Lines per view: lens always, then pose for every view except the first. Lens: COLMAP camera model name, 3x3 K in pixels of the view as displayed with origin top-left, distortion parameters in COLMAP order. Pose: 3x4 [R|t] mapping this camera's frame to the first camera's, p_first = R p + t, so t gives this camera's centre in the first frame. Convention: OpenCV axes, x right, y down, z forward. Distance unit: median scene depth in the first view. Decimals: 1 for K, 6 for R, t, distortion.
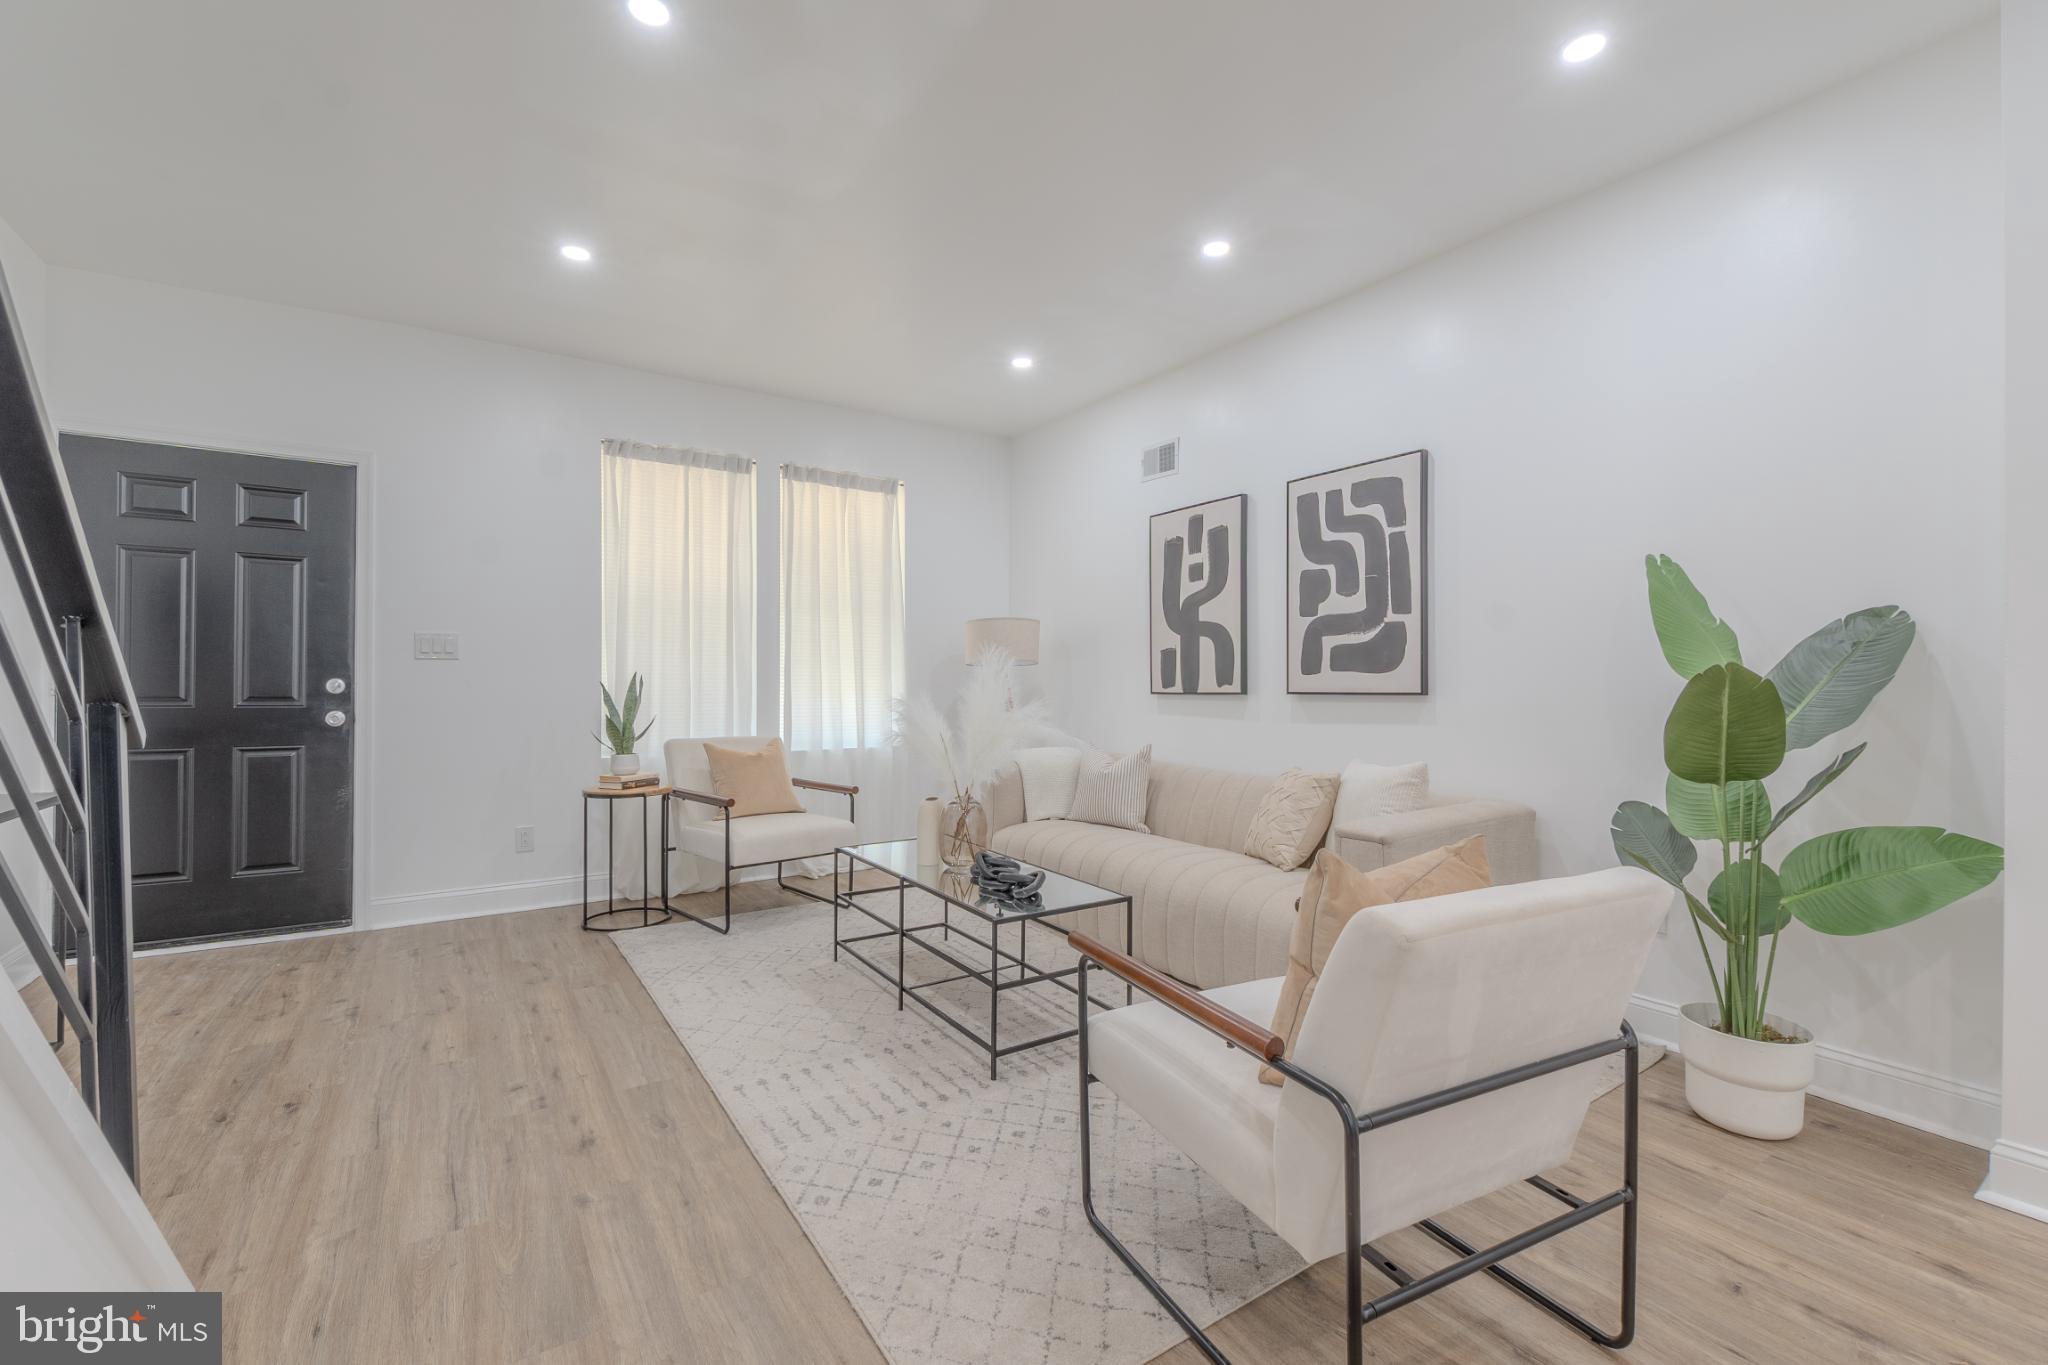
lens RADIAL K [[868.6, 0, 1023.3], [0, 868.6, 682.9], [0, 0, 1]] dist [0.006812, -0.001792]
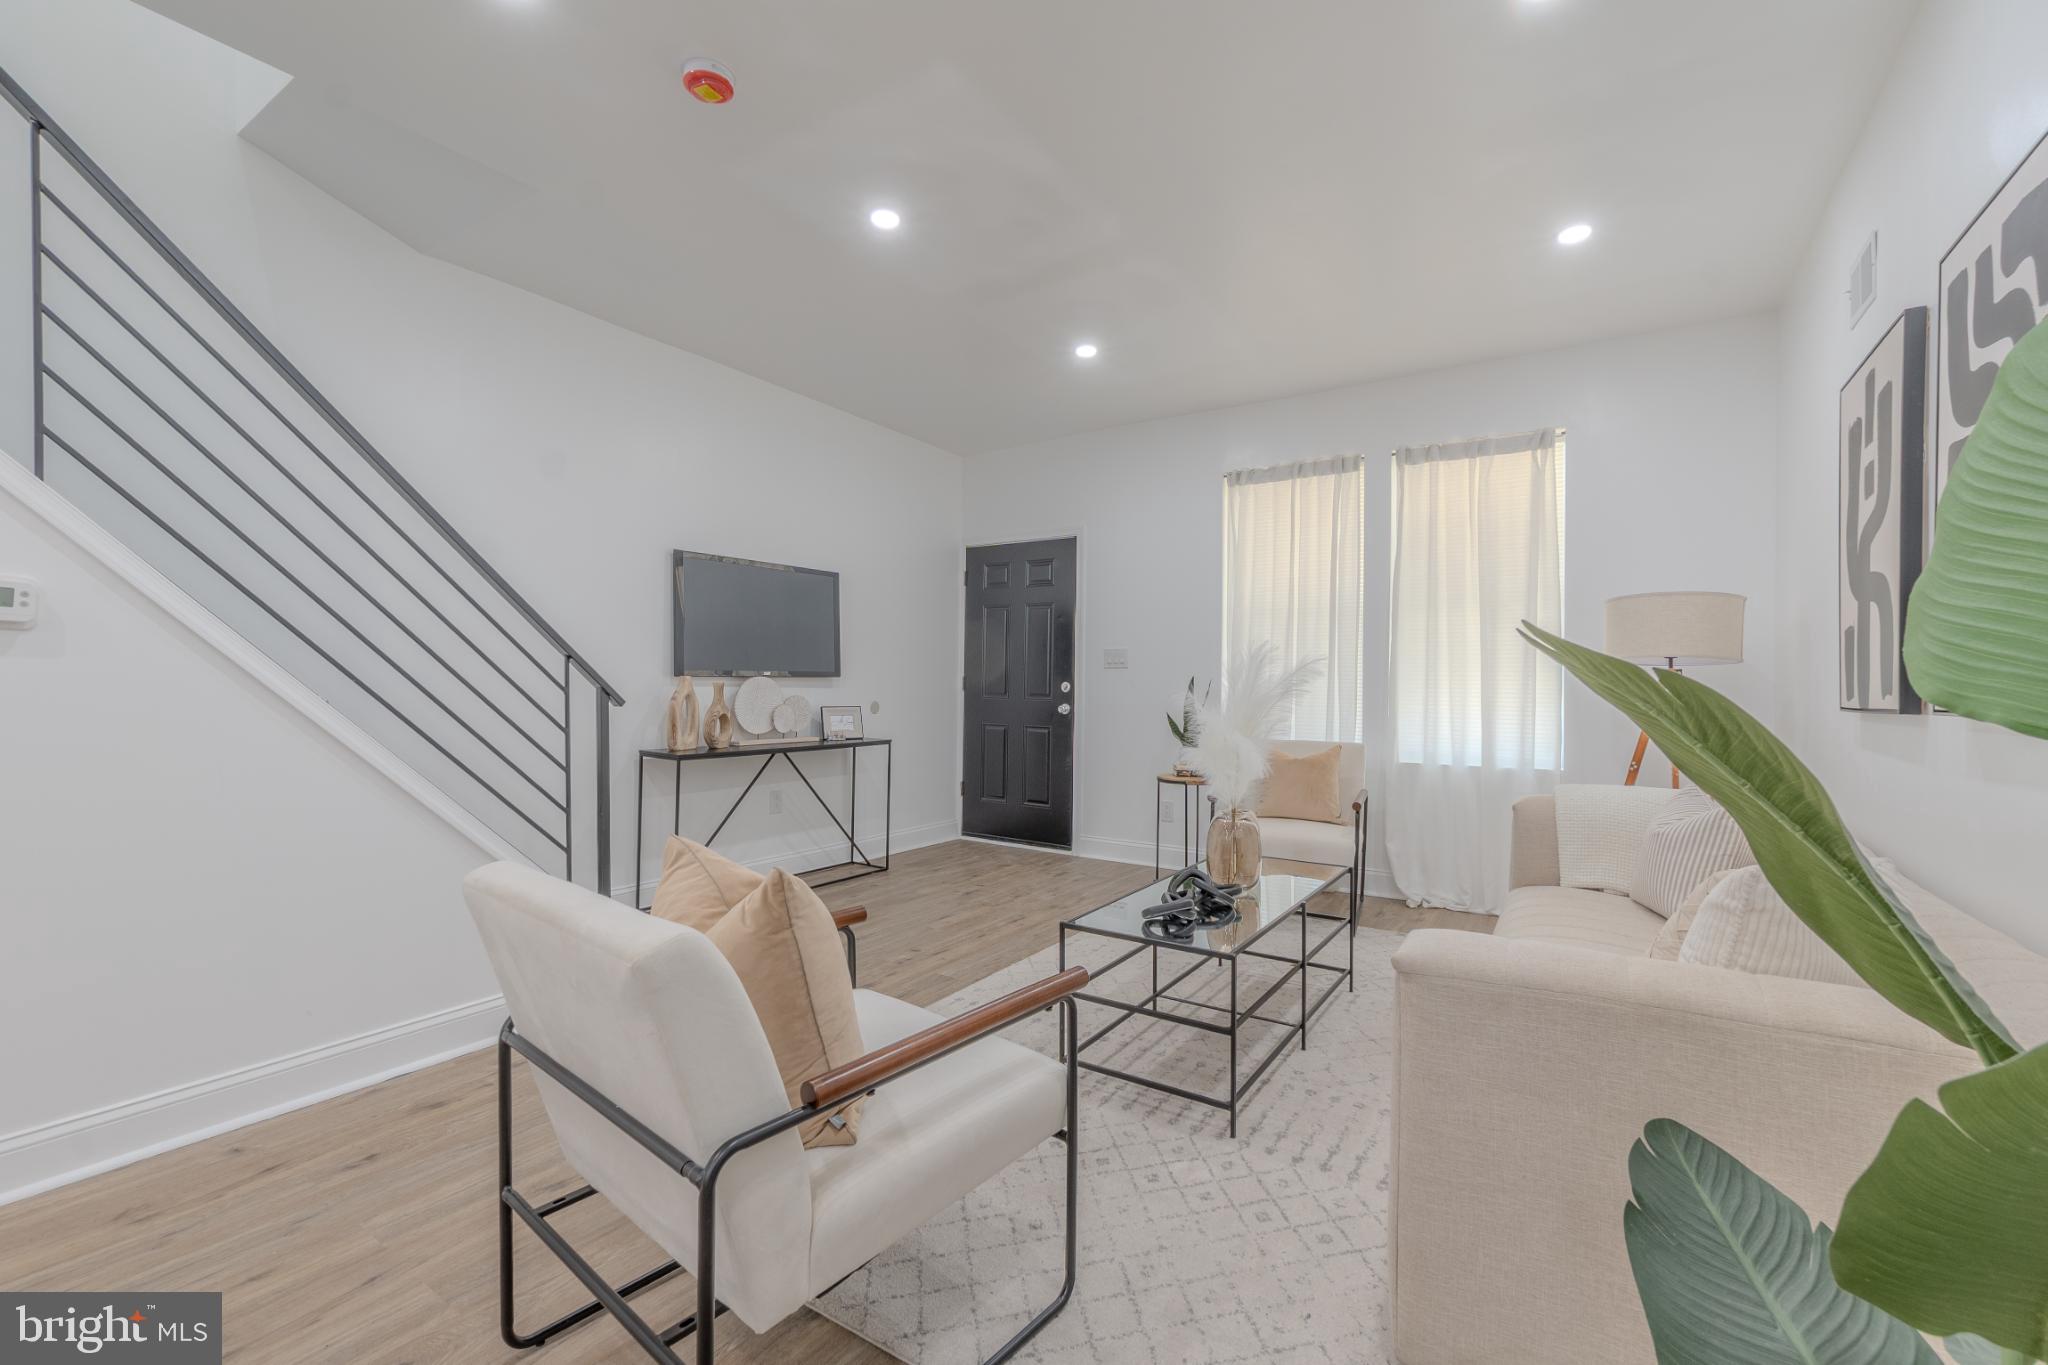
lens RADIAL K [[868.6, 0, 1021.0], [0, 868.6, 682.5], [0, 0, 1]] dist [0.006812, -0.001792]
pose [[0.386267, -0.000467, -0.922387, 0.511004], [-0.008466, 0.999956, -0.004052, 0.002174], [0.922348, 0.009374, 0.386246, 0.336945]]
